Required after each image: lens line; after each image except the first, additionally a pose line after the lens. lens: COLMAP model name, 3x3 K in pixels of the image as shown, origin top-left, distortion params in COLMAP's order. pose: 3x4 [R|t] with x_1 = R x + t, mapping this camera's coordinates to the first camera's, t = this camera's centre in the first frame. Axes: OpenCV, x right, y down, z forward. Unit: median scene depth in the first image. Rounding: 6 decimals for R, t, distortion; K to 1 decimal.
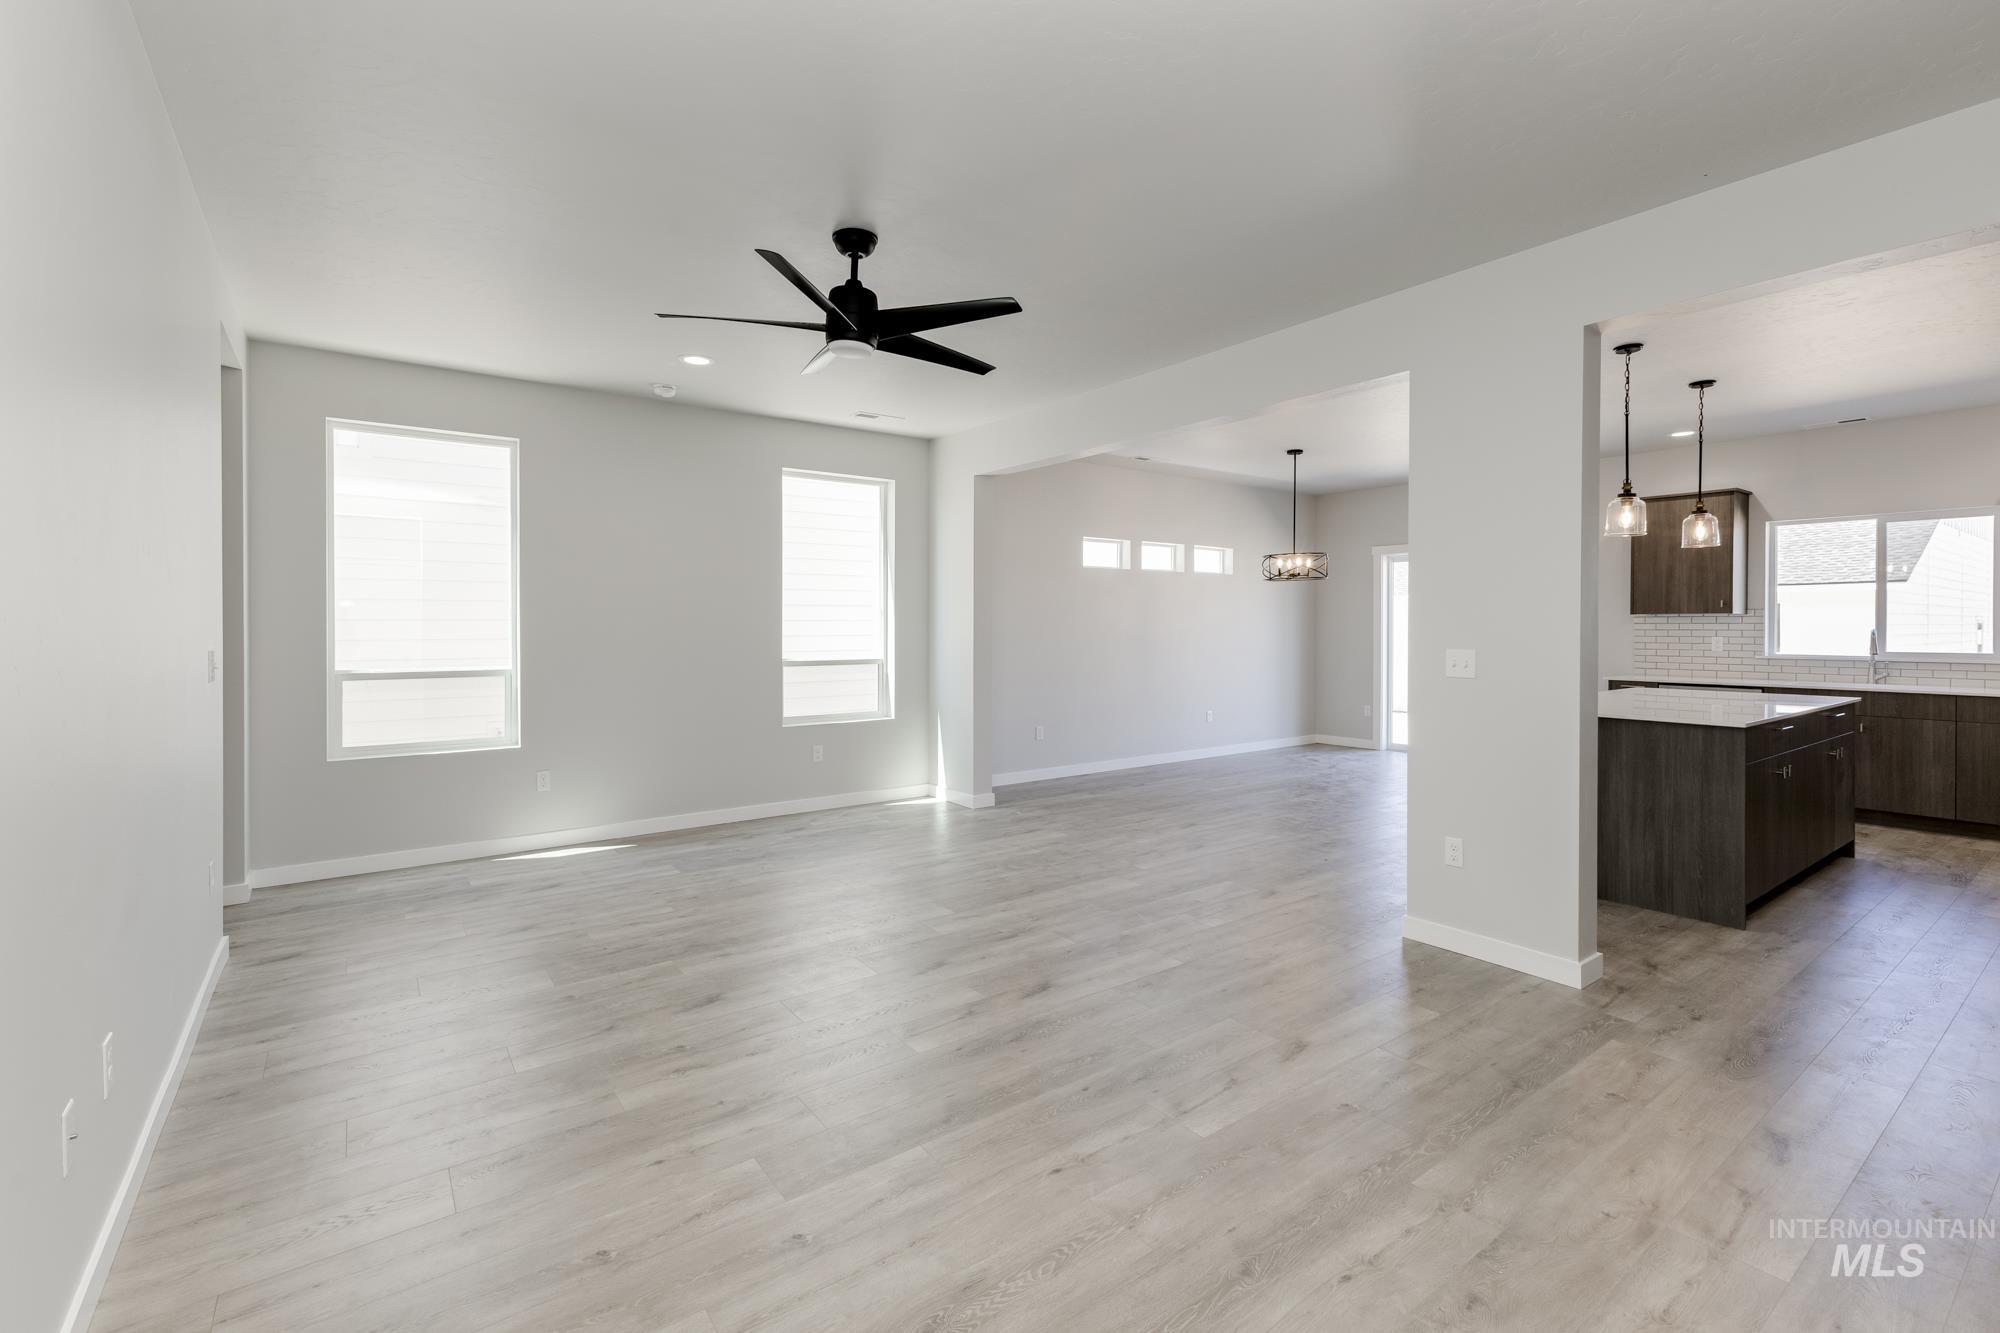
lens RADIAL K [[871.8, 0, 989.3], [0, 871.8, 631.7], [0, 0, 1]] dist [-0.000803, -0.000557]
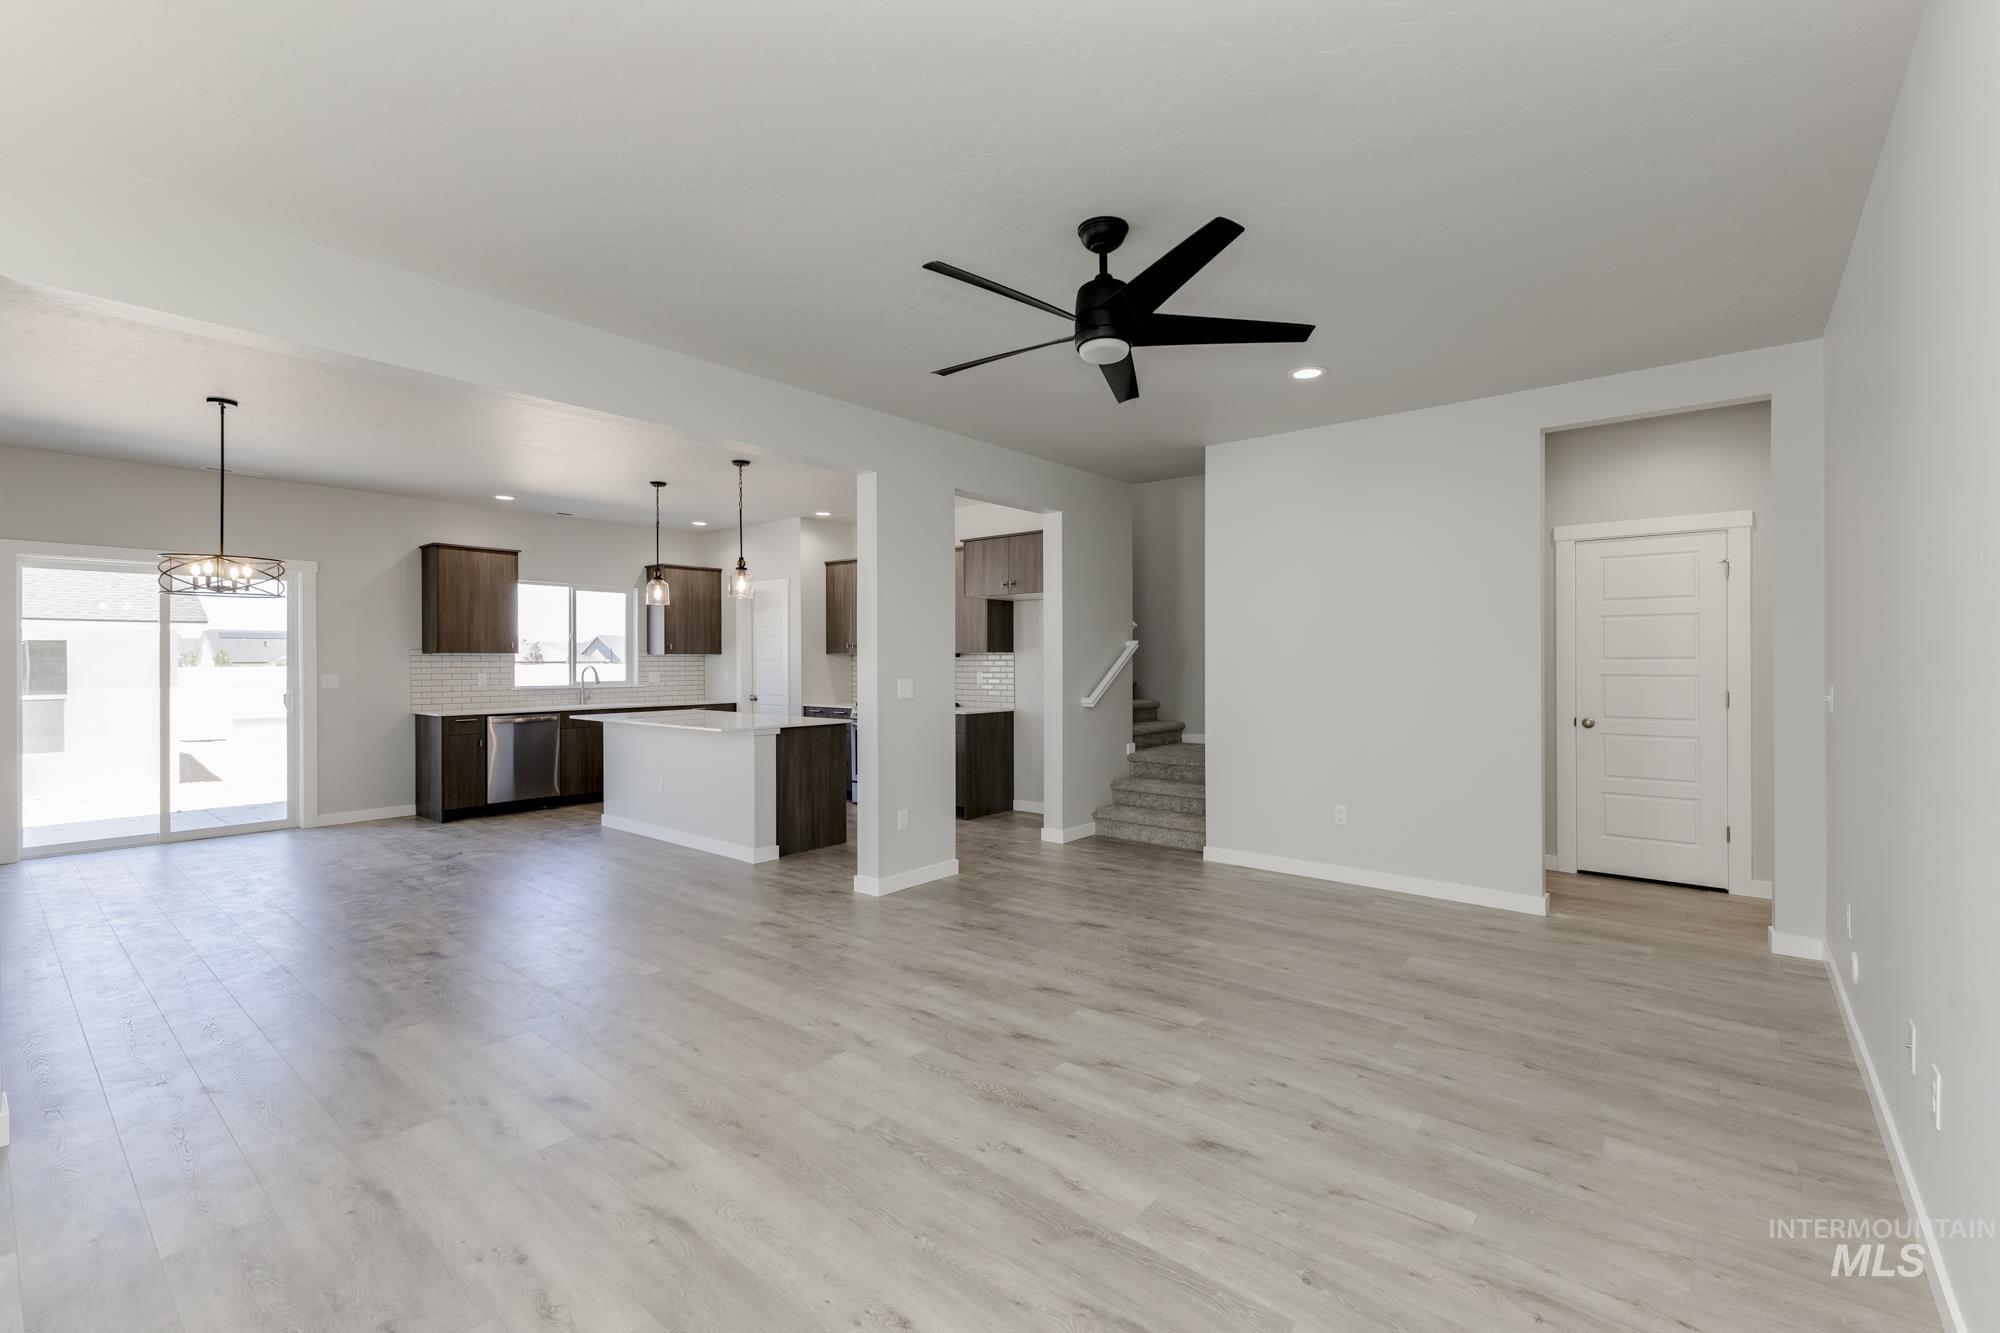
lens RADIAL K [[867.2, 0, 999.7], [0, 867.2, 661.6], [0, 0, 1]] dist [0.007885, -0.000153]
pose [[-0.248630, -0.001007, 0.968598, -0.587481], [0.010035, 0.999943, 0.003615, -0.009119], [-0.968546, 0.010618, -0.248606, 0.784180]]
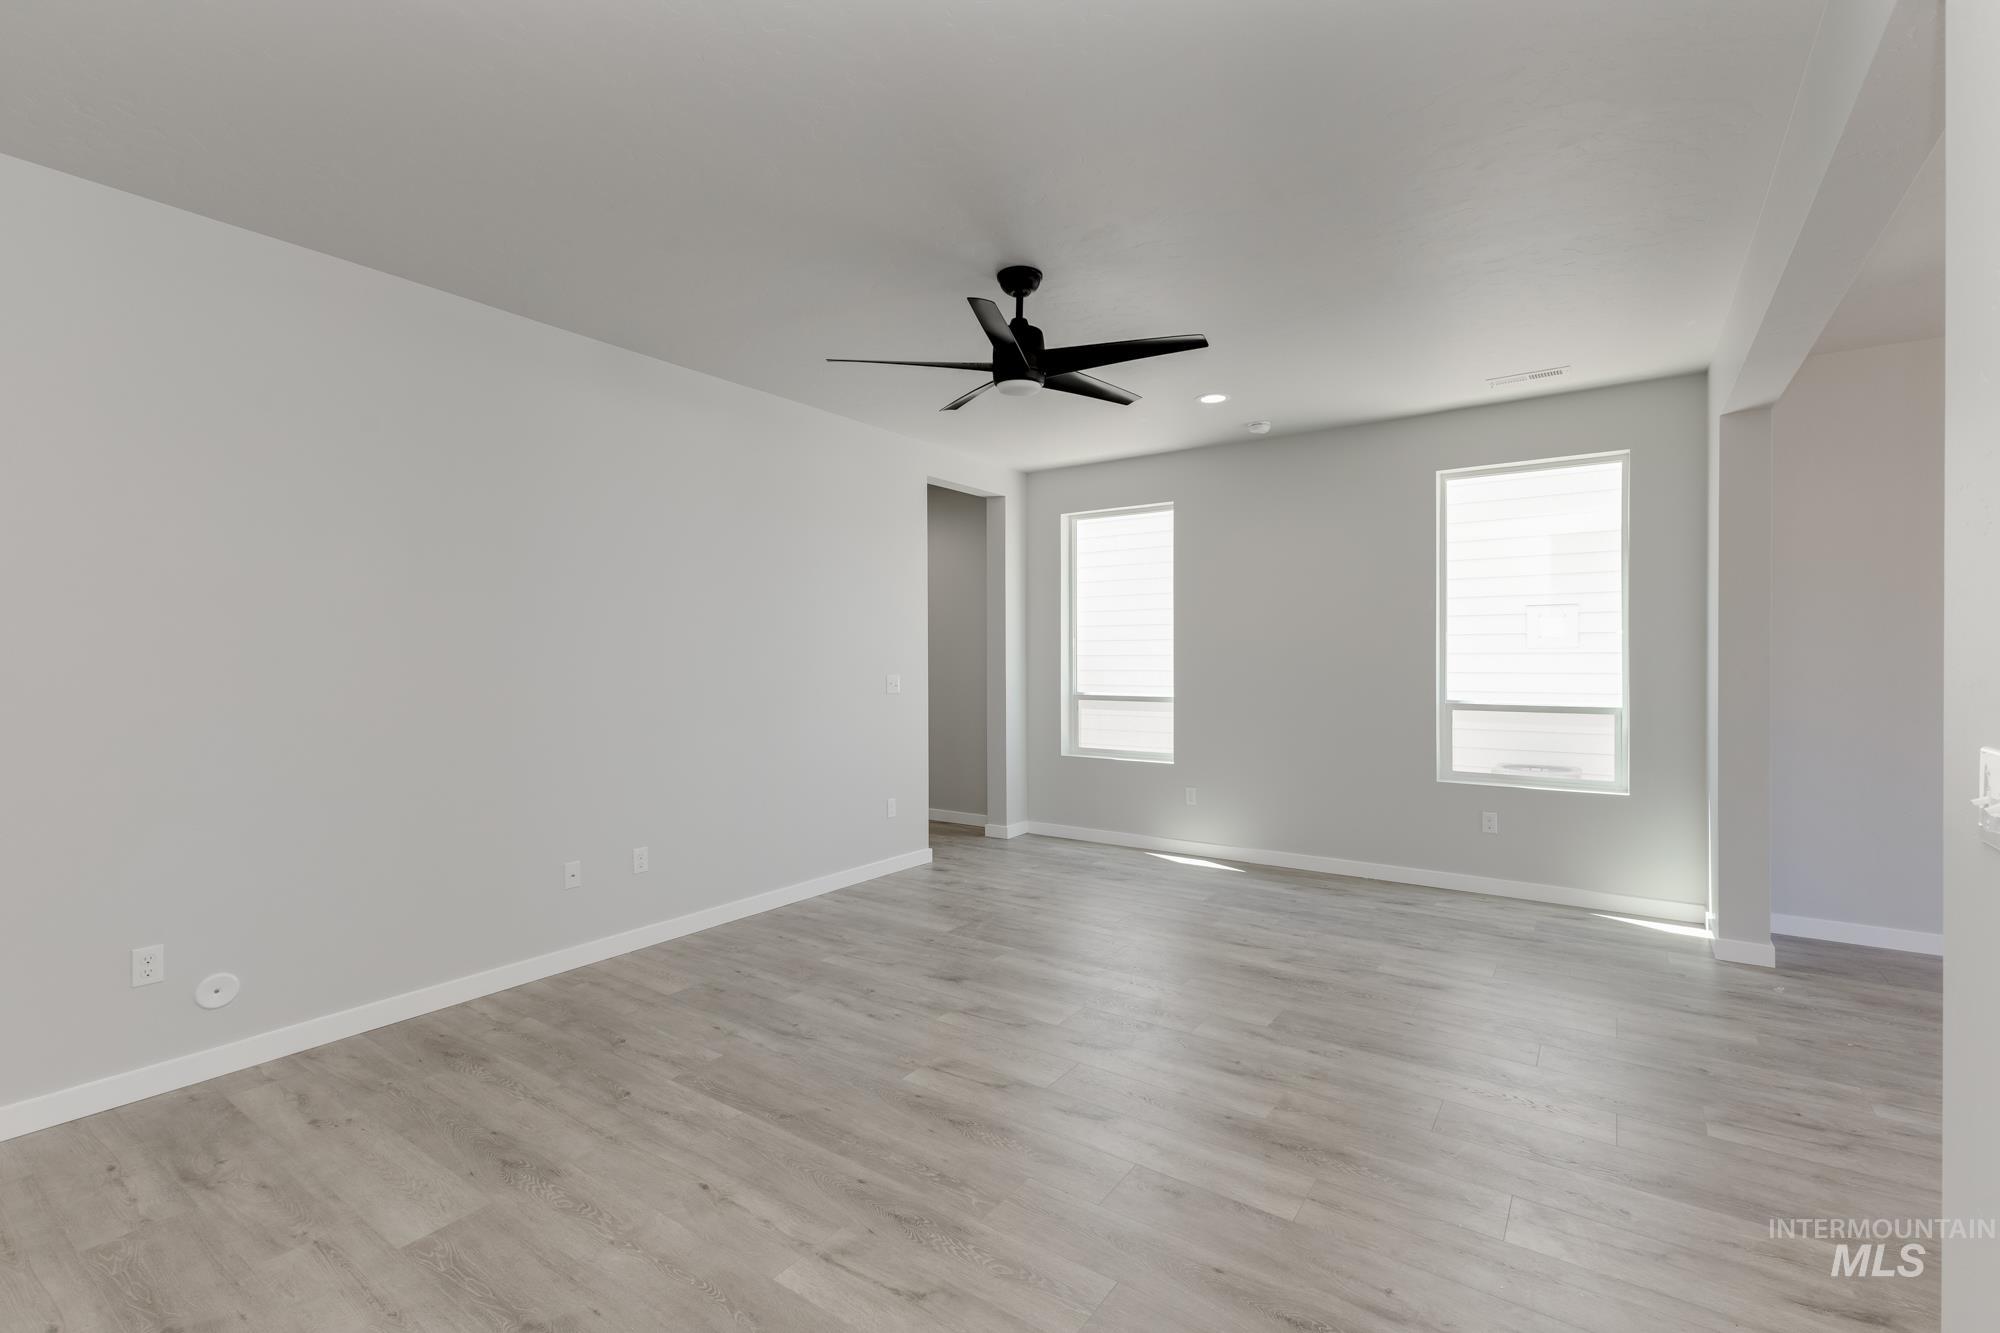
lens RADIAL K [[853.8, 0, 1003.7], [0, 853.8, 651.8], [0, 0, 1]] dist [0.002200, -0.000134]
pose [[0.332887, -0.010227, -0.942911, 0.452402], [-0.005463, 0.999903, -0.012774, -0.001610], [0.942951, 0.009403, 0.332799, 0.387481]]
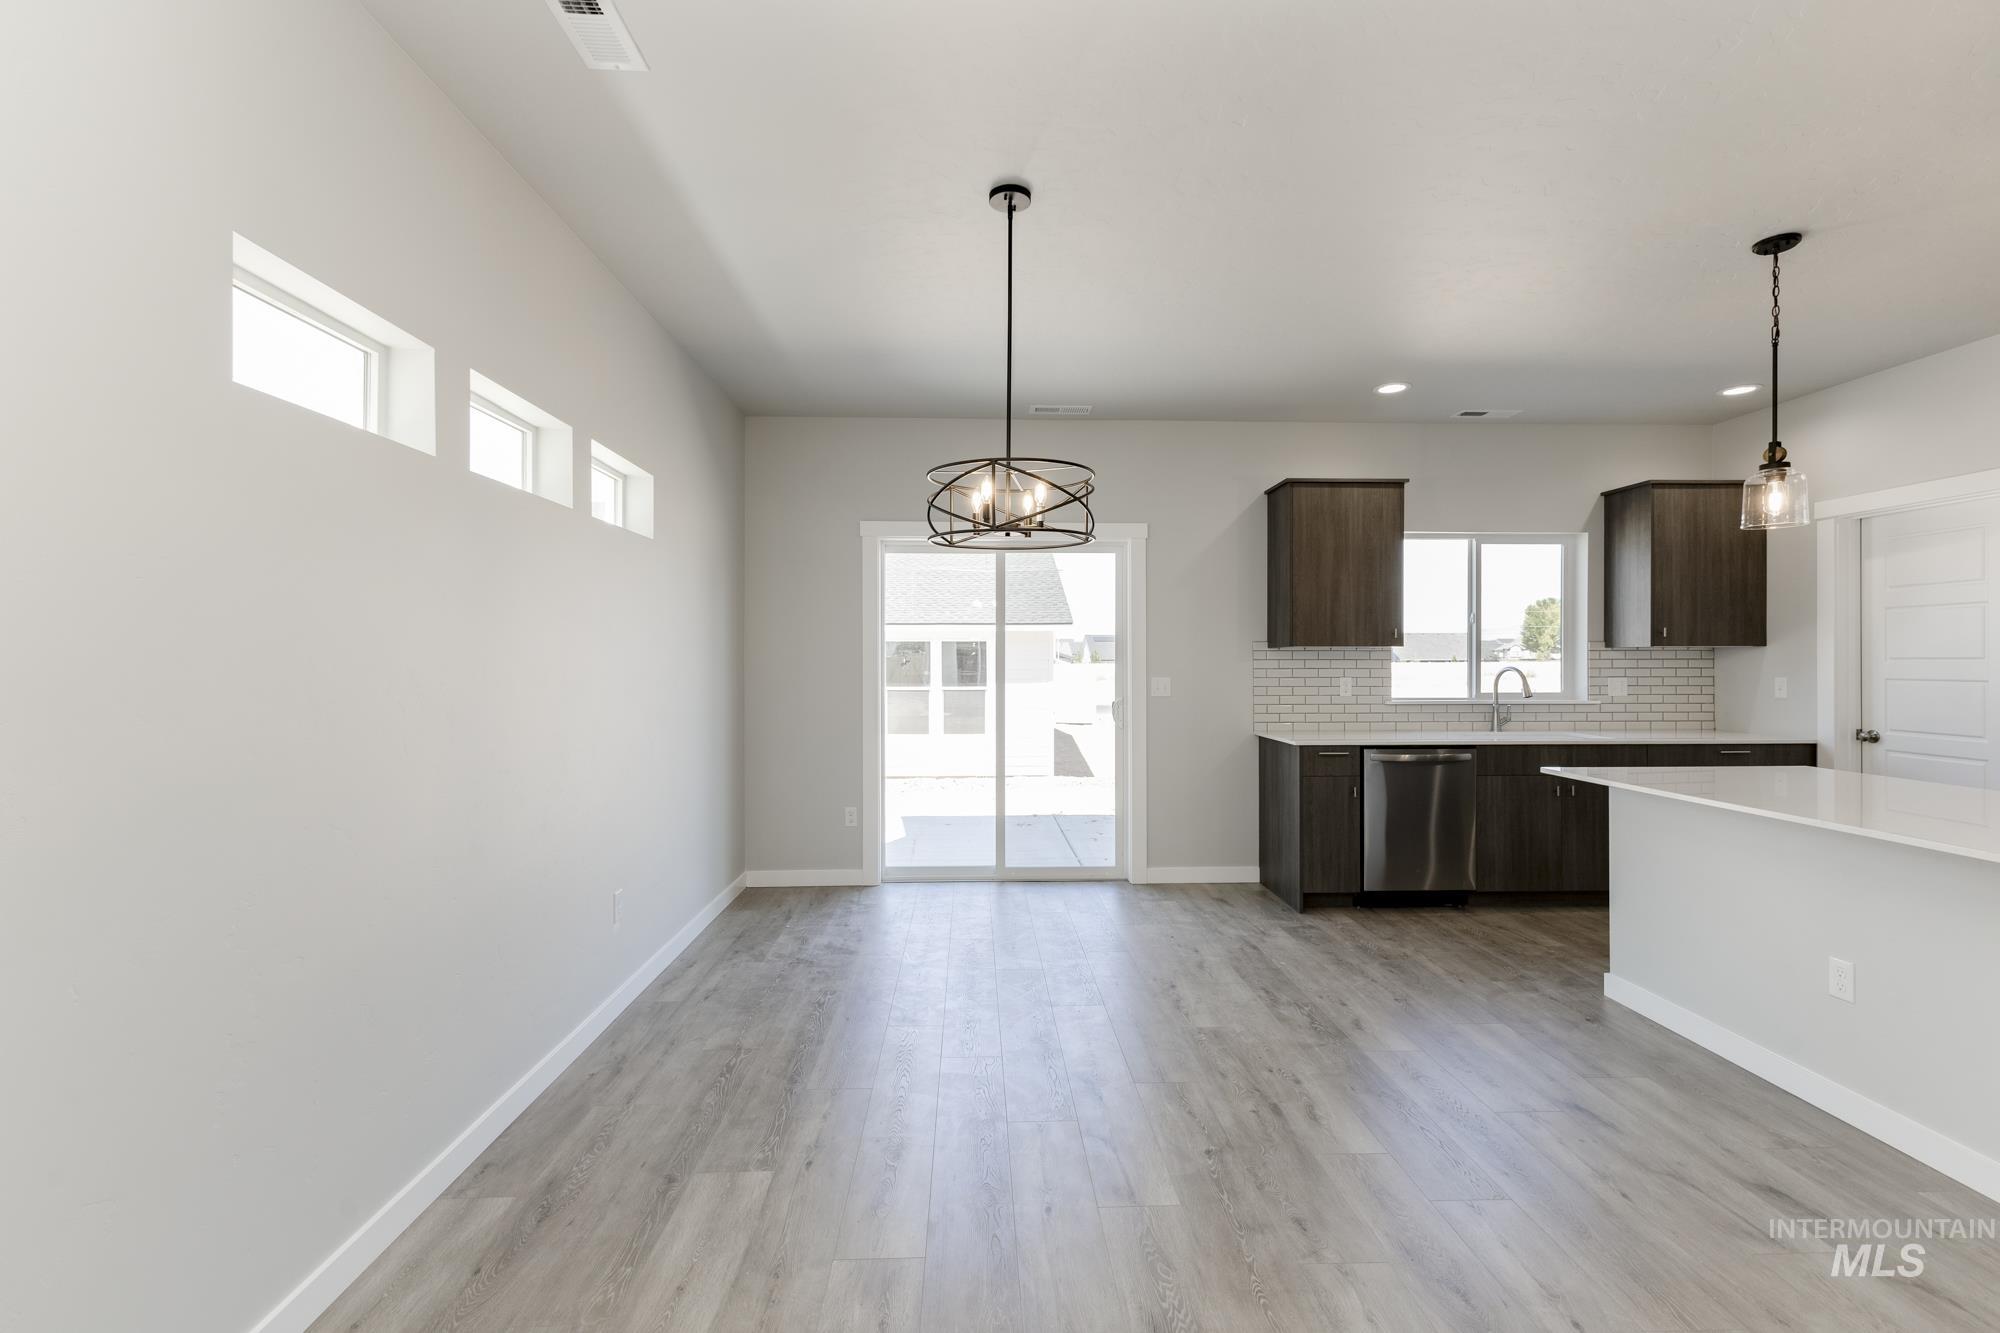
lens RADIAL K [[859.2, 0, 1000.0], [0, 859.2, 666.5], [0, 0, 1]] dist [0.006706, -0.000002]
pose [[0.557689, -0.008542, 0.830006, 0.052367], [0.007794, 0.999957, 0.005054, -0.012541], [-0.830013, 0.003650, 0.557732, 1.054602]]
